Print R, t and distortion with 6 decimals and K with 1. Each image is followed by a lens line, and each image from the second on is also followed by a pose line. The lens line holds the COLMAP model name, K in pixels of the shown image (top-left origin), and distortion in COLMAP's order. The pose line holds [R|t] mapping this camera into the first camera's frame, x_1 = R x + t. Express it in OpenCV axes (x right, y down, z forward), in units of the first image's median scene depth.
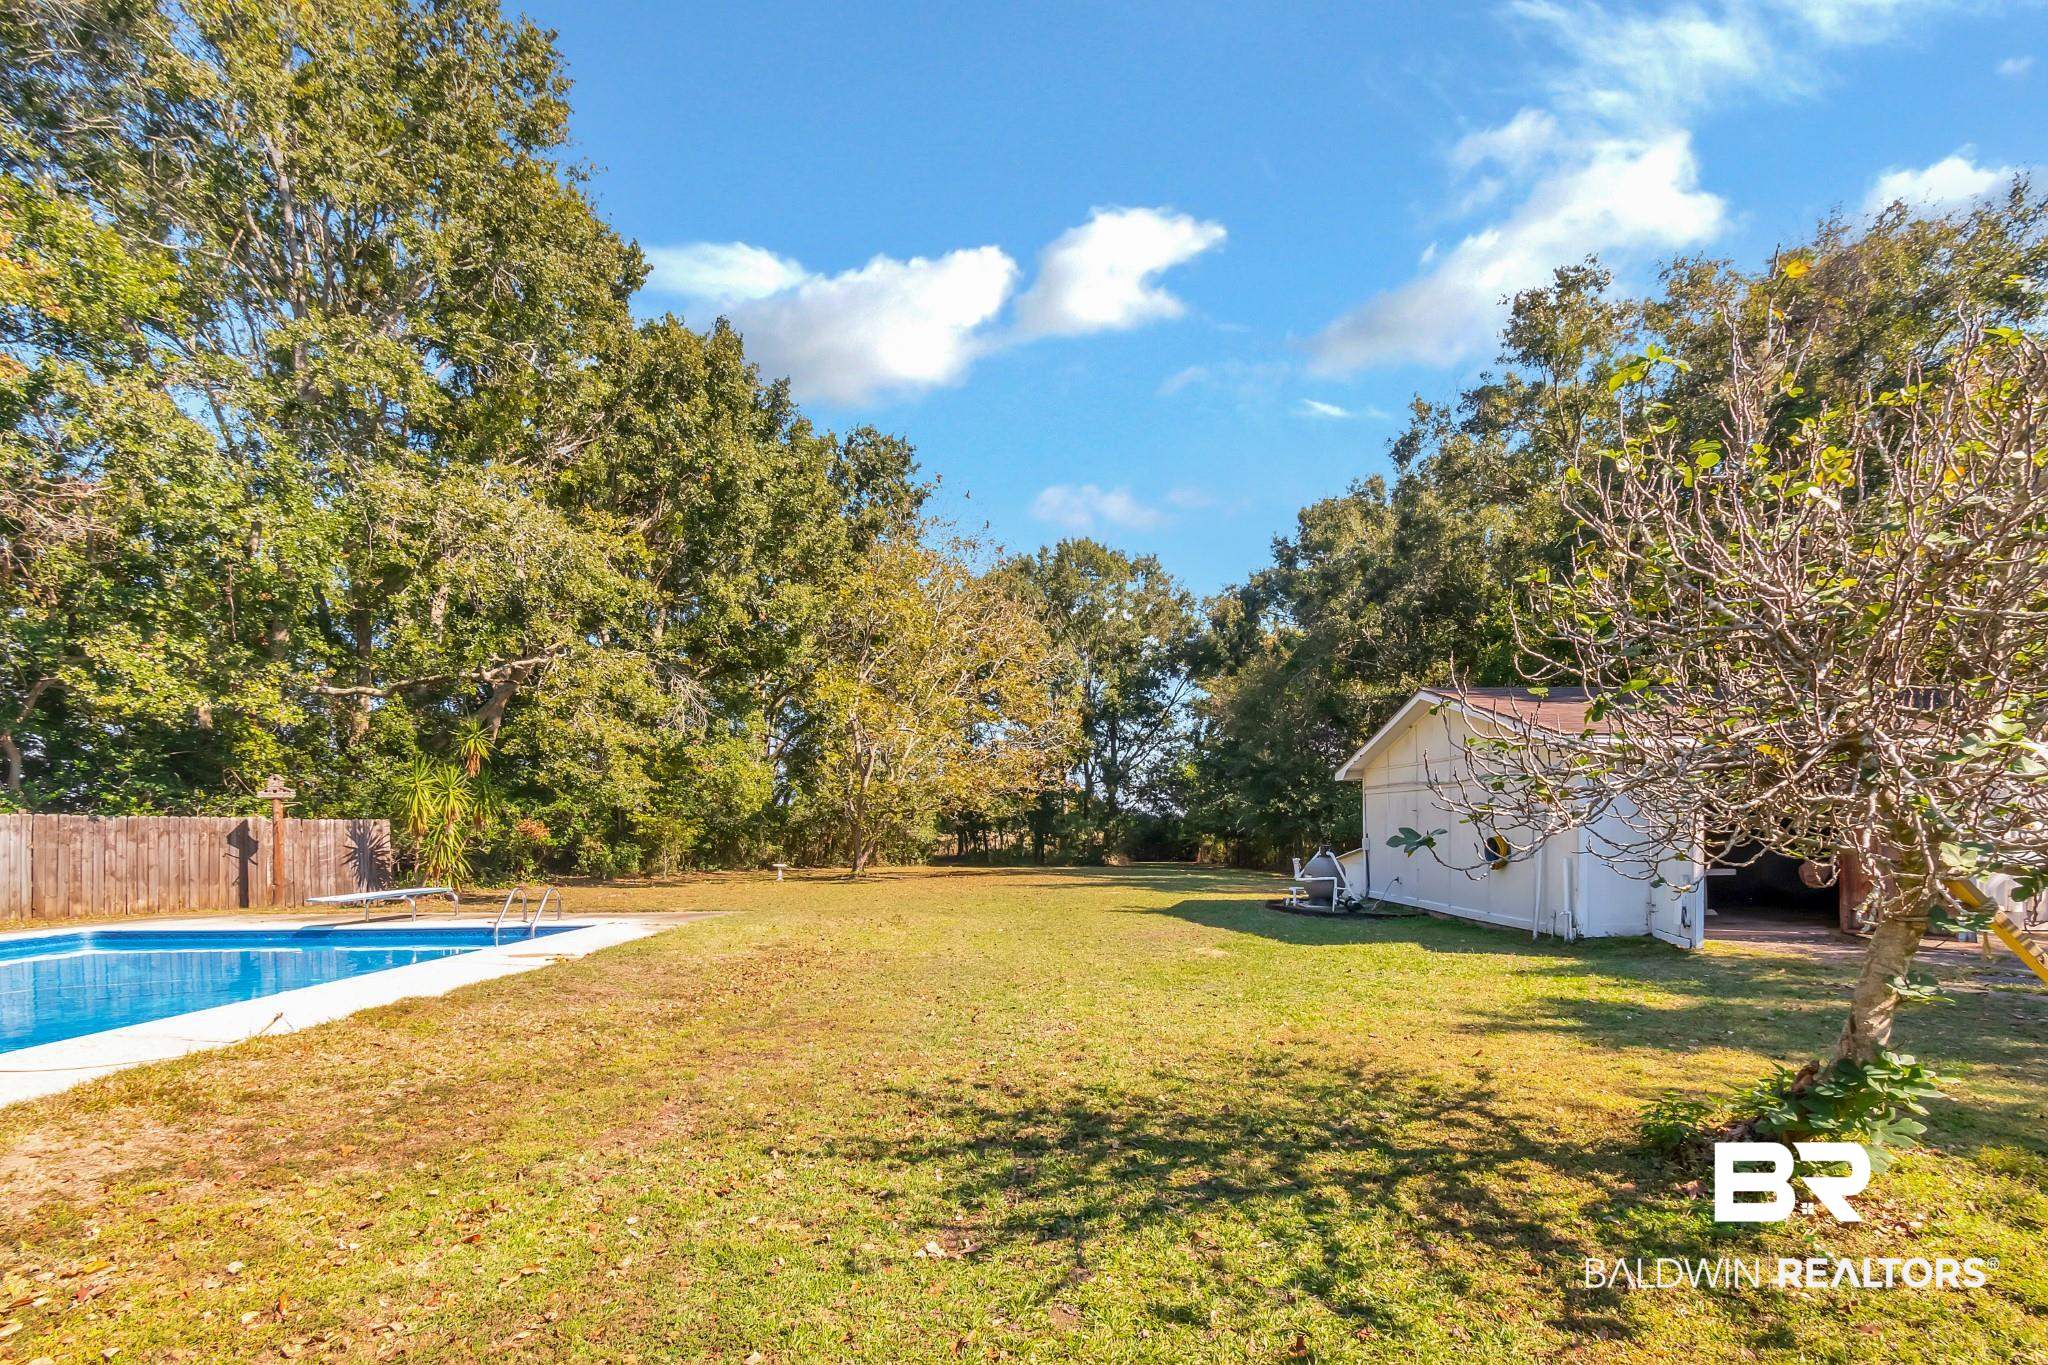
lens RADIAL K [[966.2, 0, 1027.4], [0, 966.2, 820.5], [0, 0, 1]] dist [0.002133, 0.000385]
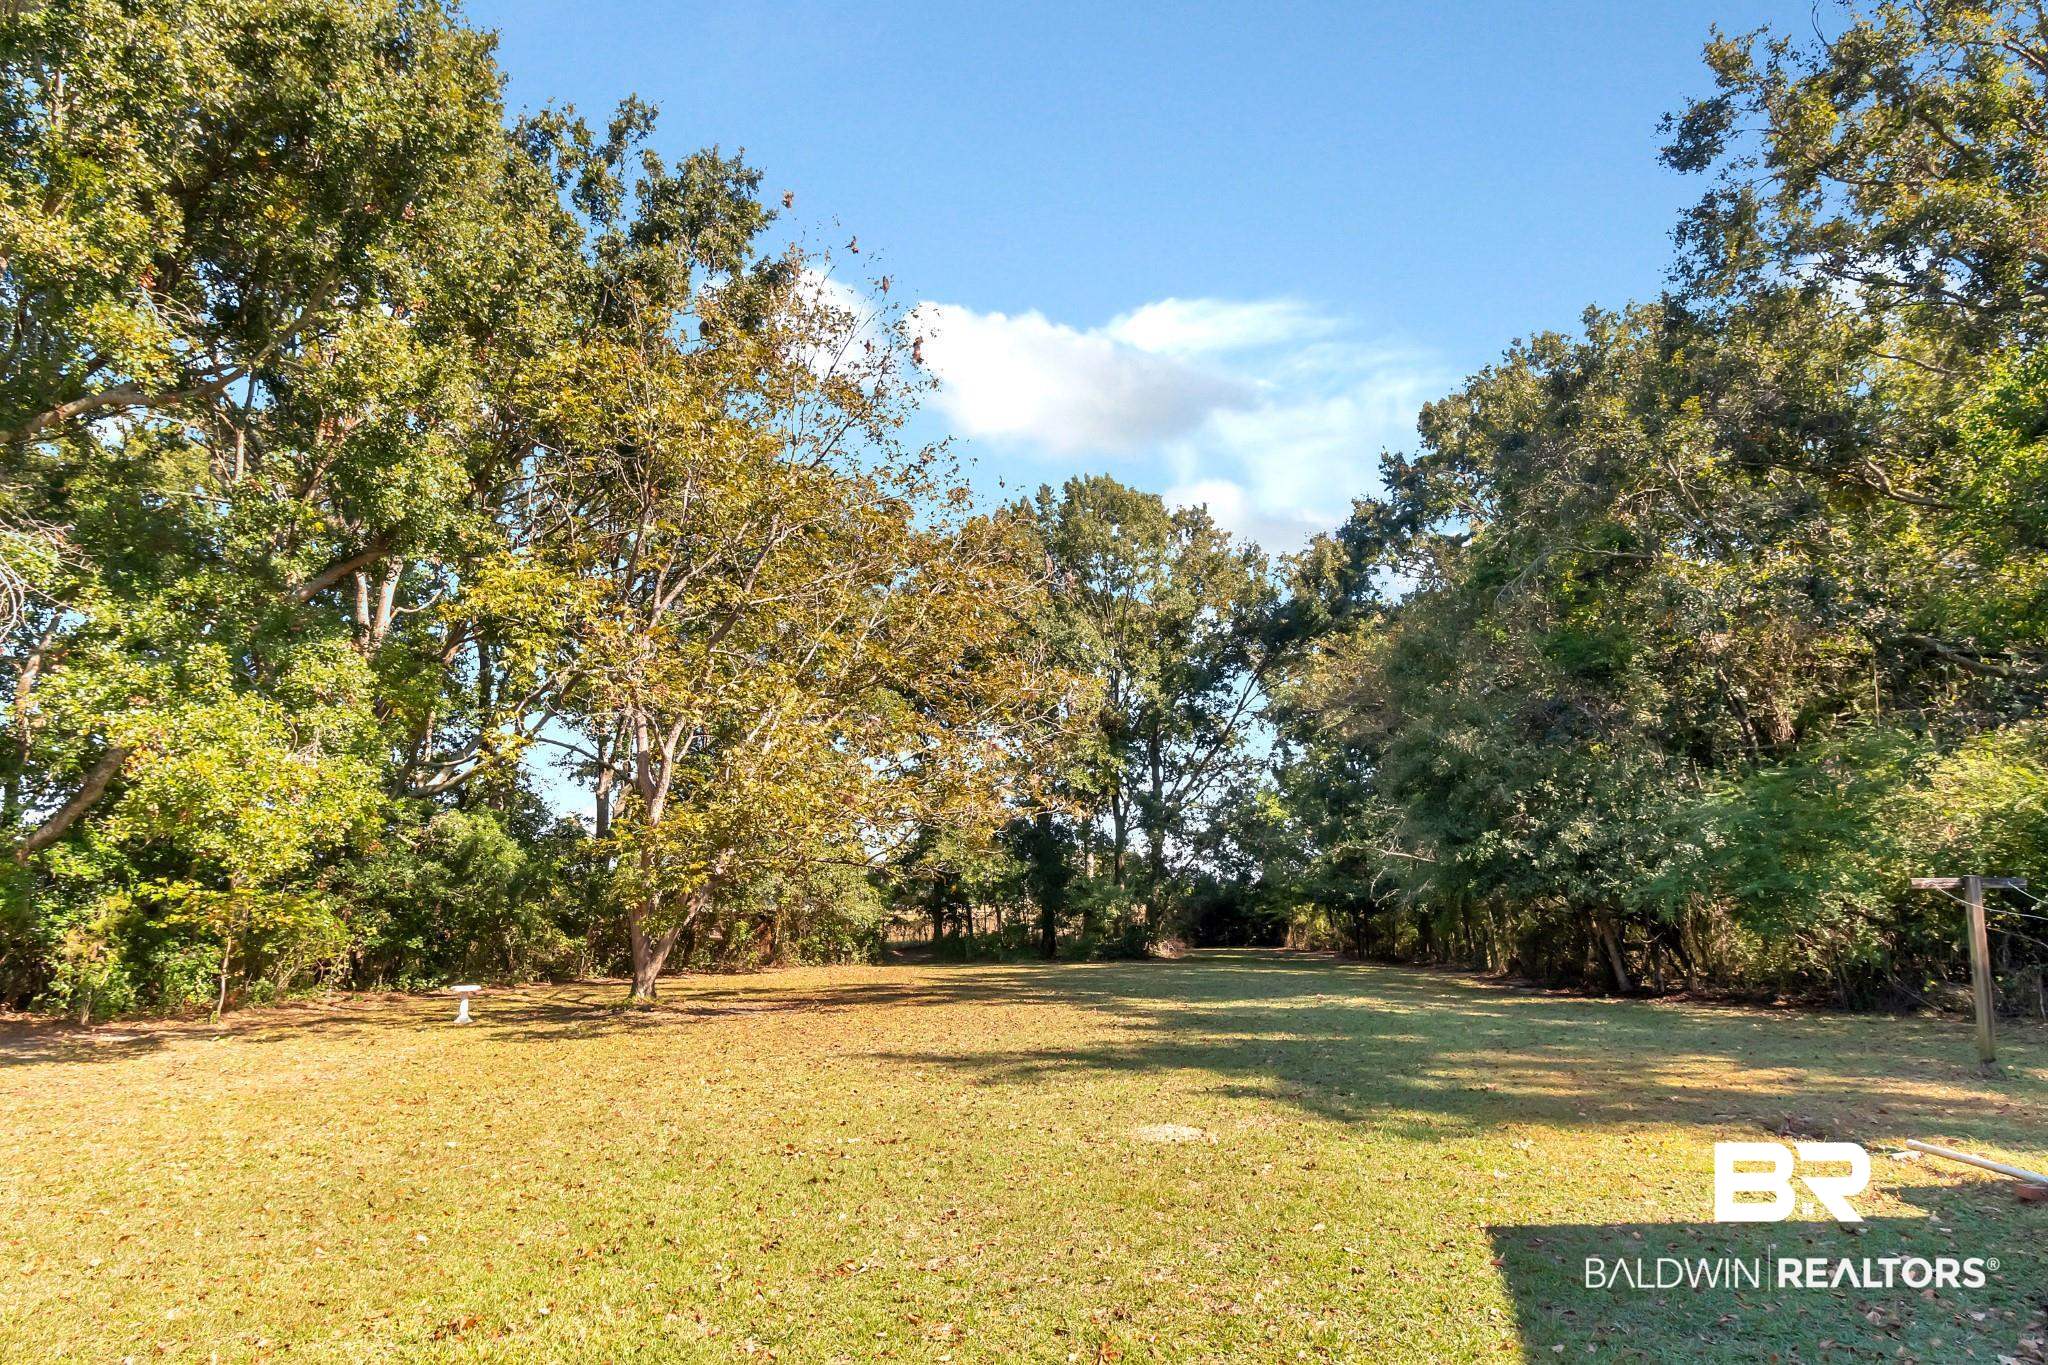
lens RADIAL K [[1116.7, 0, 1034.6], [0, 1116.7, 678.5], [0, 0, 1]] dist [-0.005570, -0.000233]
pose [[0.999635, -0.020485, -0.017599, 0.023577], [0.016847, 0.982311, -0.186498, 0.002247], [0.021109, 0.186133, 0.982298, 0.268310]]
